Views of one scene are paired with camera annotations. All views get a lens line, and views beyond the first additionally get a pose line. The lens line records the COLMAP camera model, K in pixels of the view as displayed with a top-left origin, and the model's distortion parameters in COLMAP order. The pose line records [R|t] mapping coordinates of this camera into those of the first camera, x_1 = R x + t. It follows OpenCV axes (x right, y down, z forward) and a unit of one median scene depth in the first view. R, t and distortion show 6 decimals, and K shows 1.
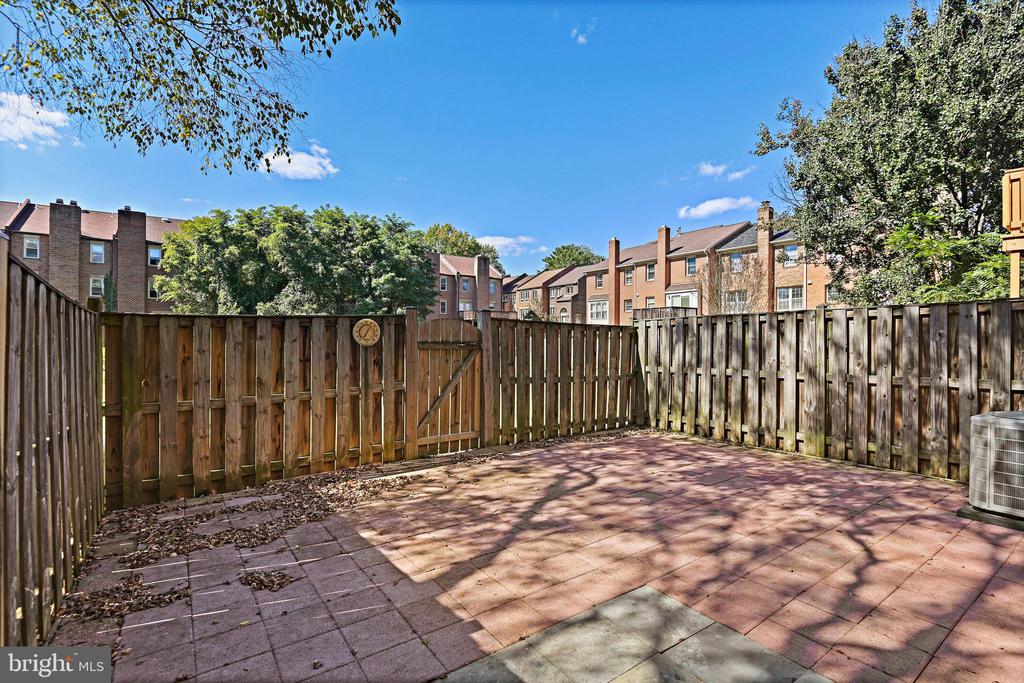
lens RADIAL K [[486.3, 0, 512.0], [0, 486.3, 341.5], [0, 0, 1]] dist [-0.003978, -0.000894]
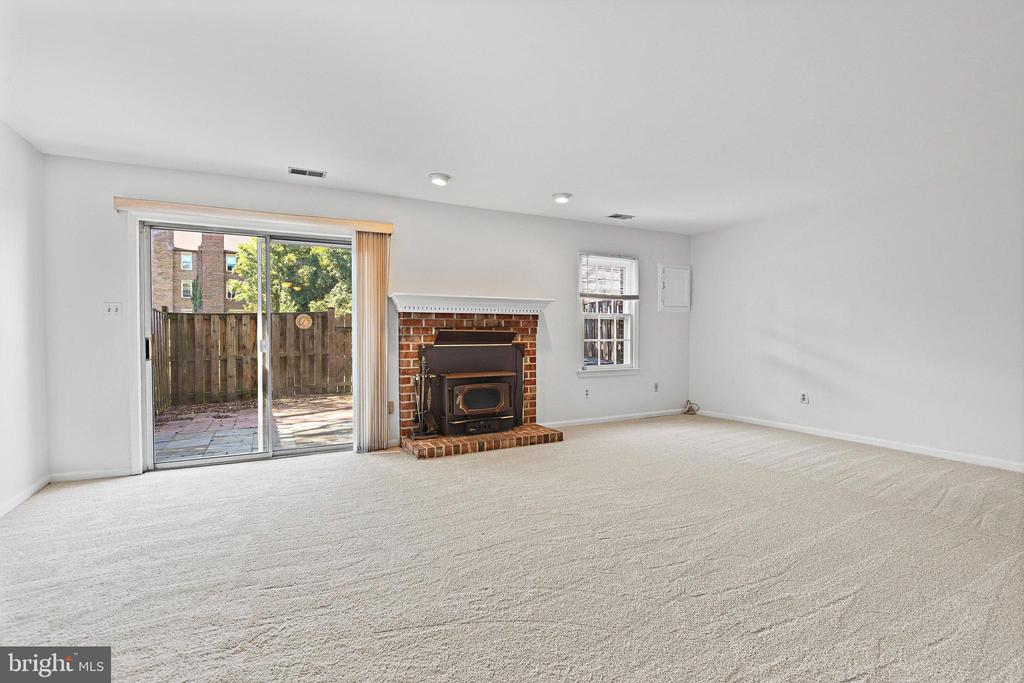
lens RADIAL K [[486.3, 0, 512.0], [0, 486.3, 341.5], [0, 0, 1]] dist [-0.003978, -0.000894]
pose [[0.992118, -0.004044, -0.125238, 0.104698], [0.005624, 0.999909, 0.012270, 0.005647], [0.125177, -0.012878, 0.992051, -0.105638]]
